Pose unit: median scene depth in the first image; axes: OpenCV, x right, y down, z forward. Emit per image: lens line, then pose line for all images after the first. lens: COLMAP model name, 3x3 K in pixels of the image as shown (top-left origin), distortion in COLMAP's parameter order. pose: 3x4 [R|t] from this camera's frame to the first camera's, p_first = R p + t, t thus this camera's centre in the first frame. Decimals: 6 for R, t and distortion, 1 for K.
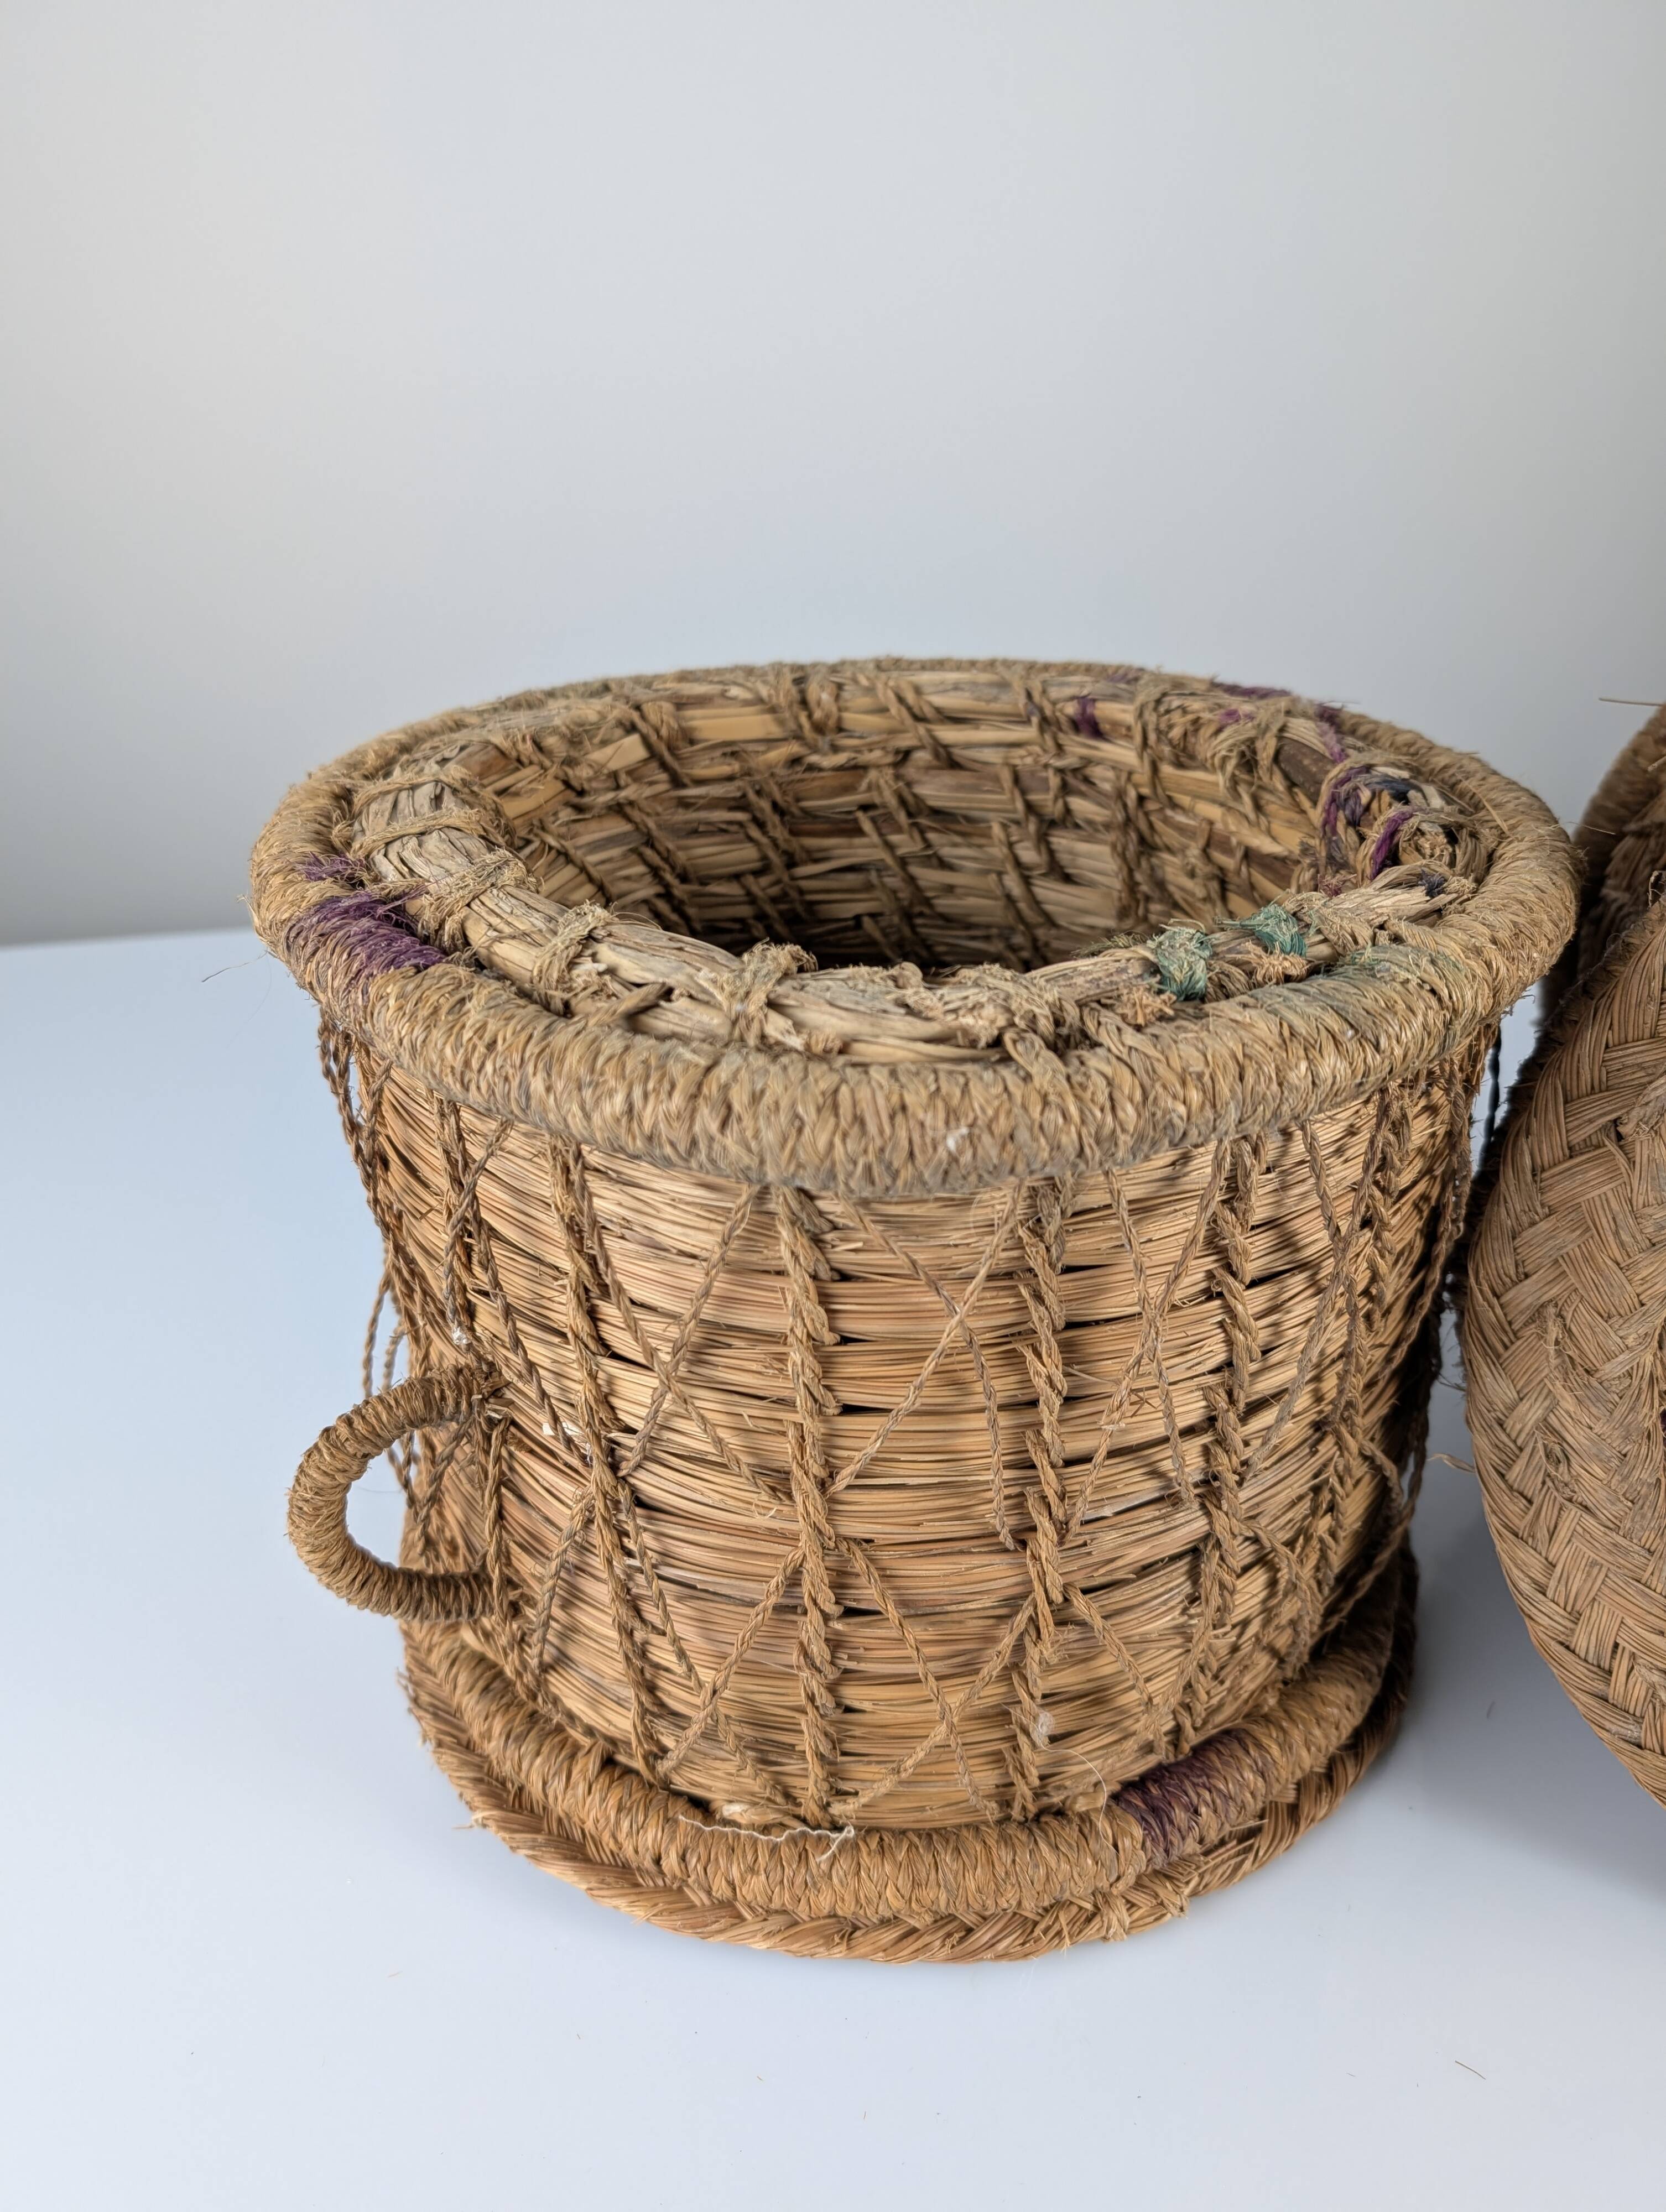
lens RADIAL K [[1635.9, 0, 809.7], [0, 1635.9, 1131.8], [0, 0, 1]] dist [0.014090, -0.015644]
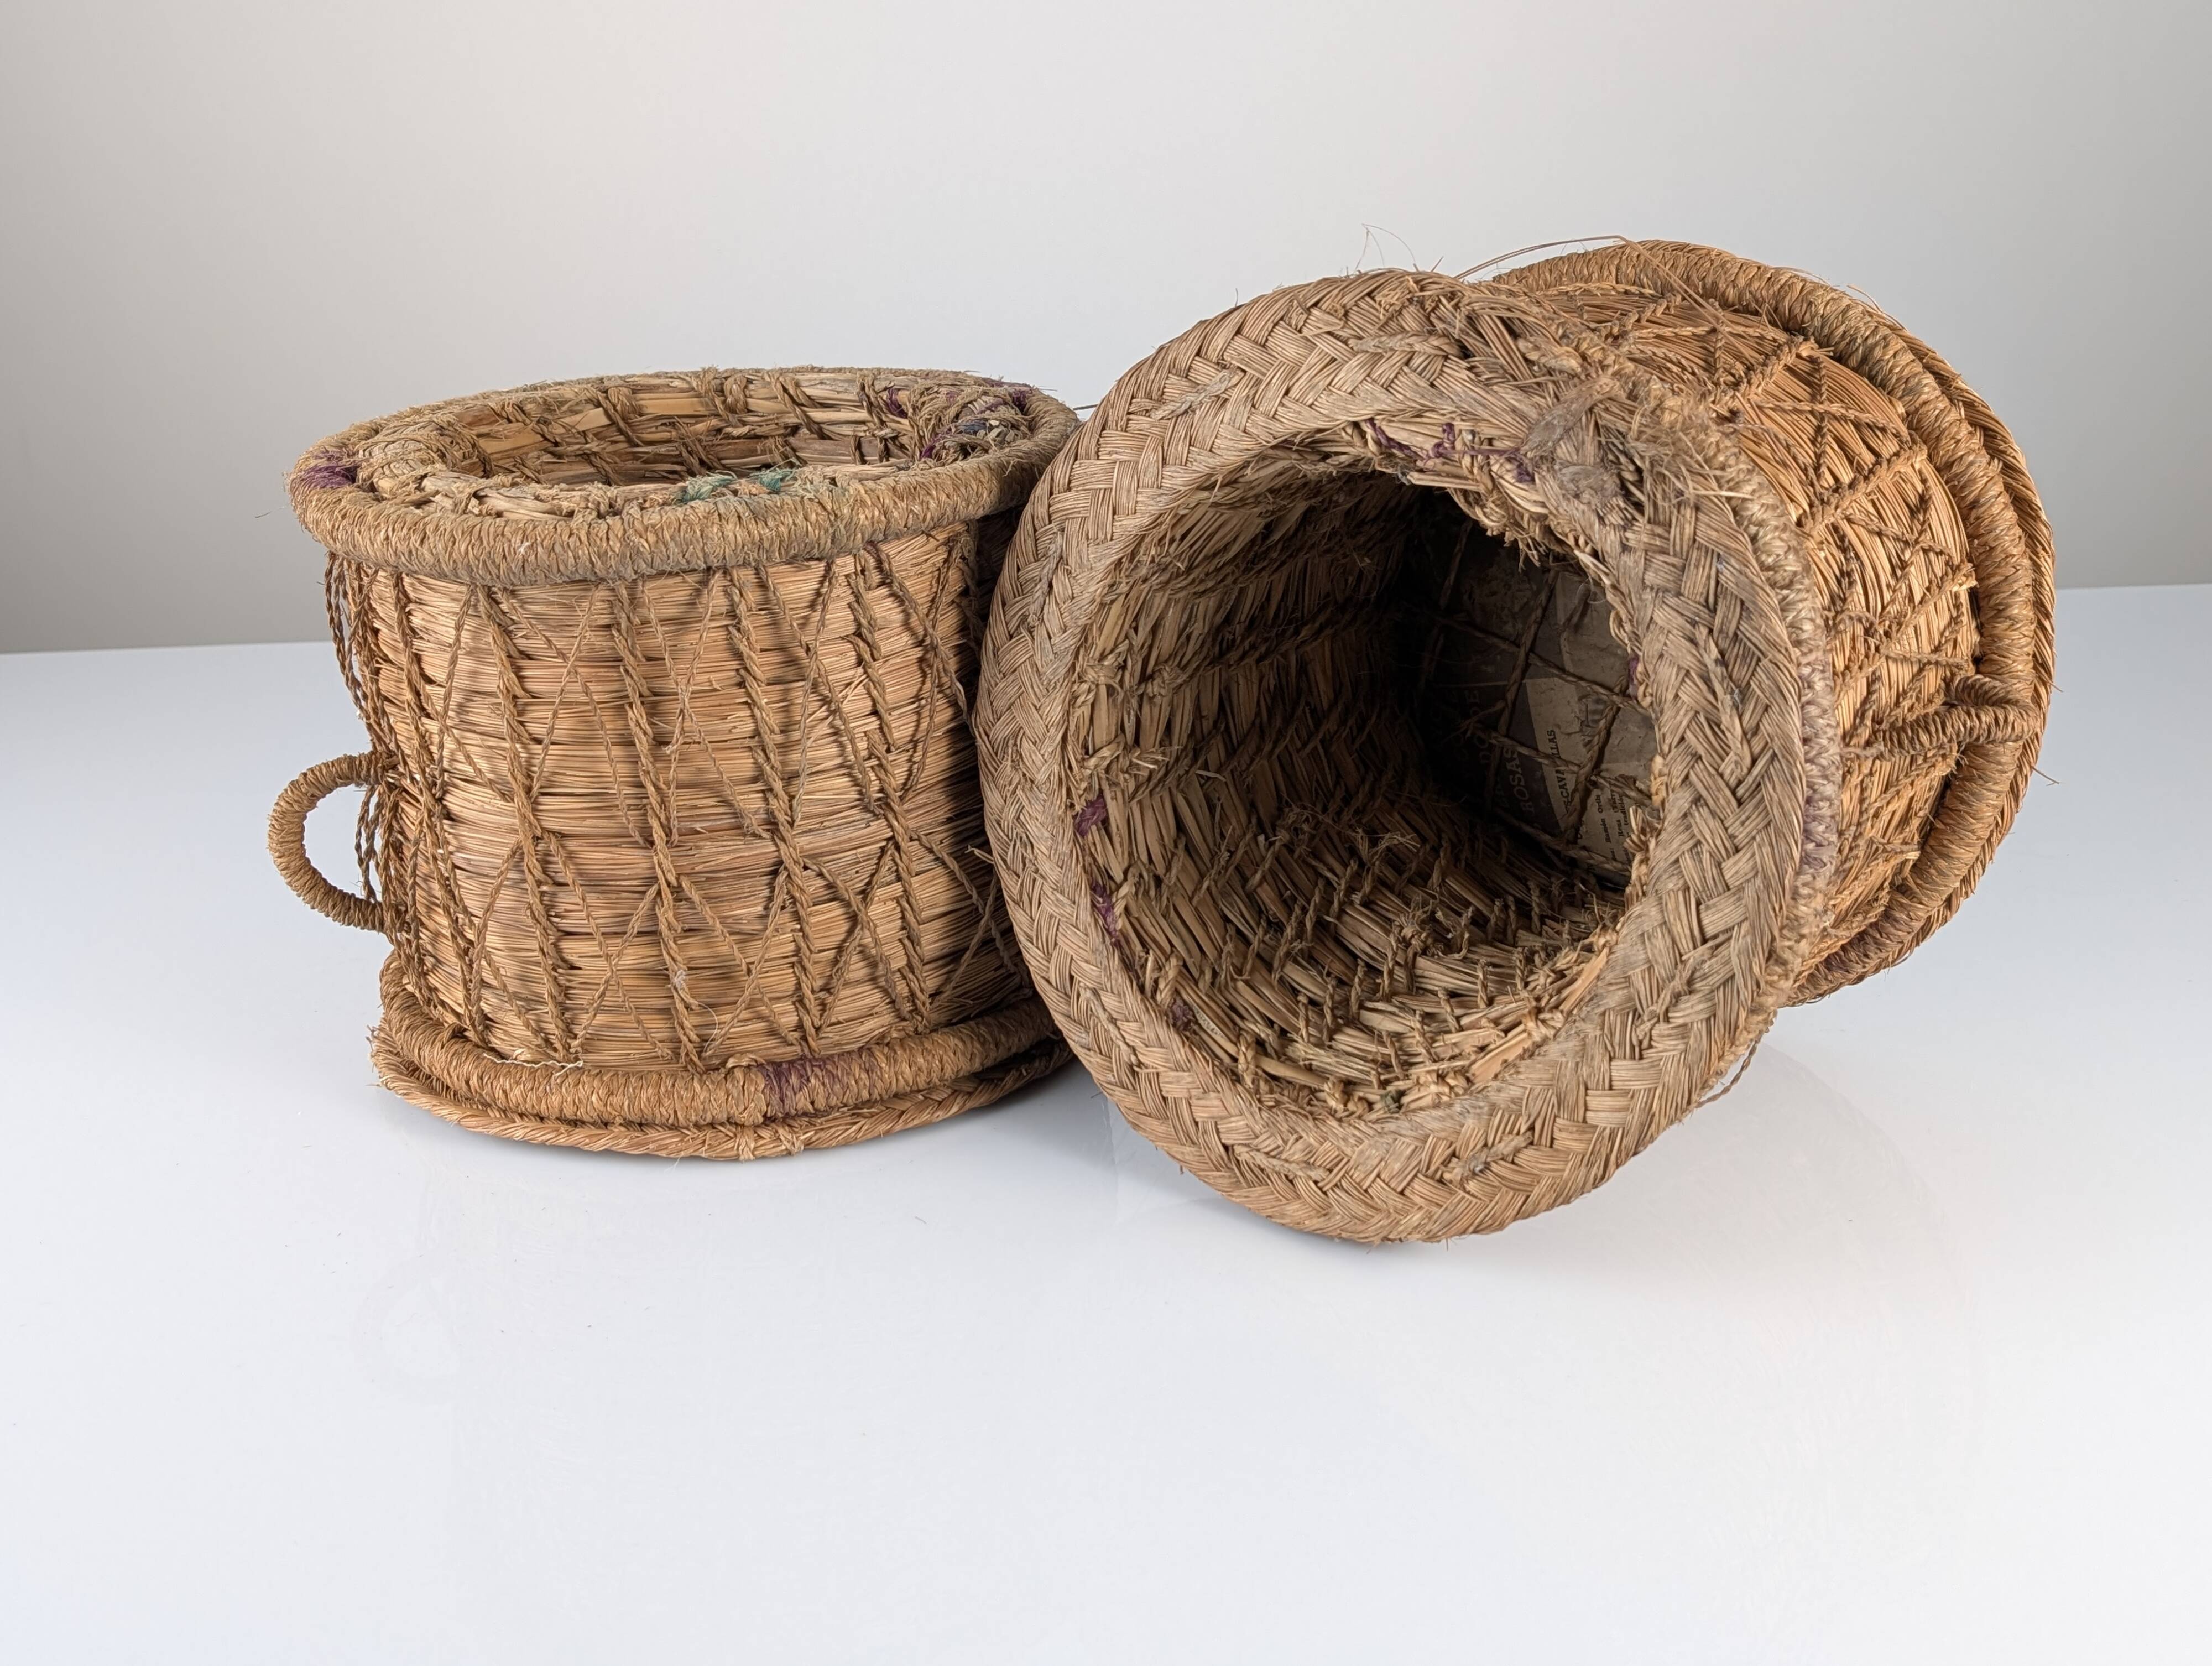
lens RADIAL K [[2245.5, 0, 1070.1], [0, 2245.5, 796.8], [0, 0, 1]] dist [0.062695, 0.000000]
pose [[0.979923, 0.046786, -0.193811, 0.901317], [-0.074721, 0.987408, -0.139435, 0.445558], [0.184847, 0.151117, 0.971079, -1.060616]]
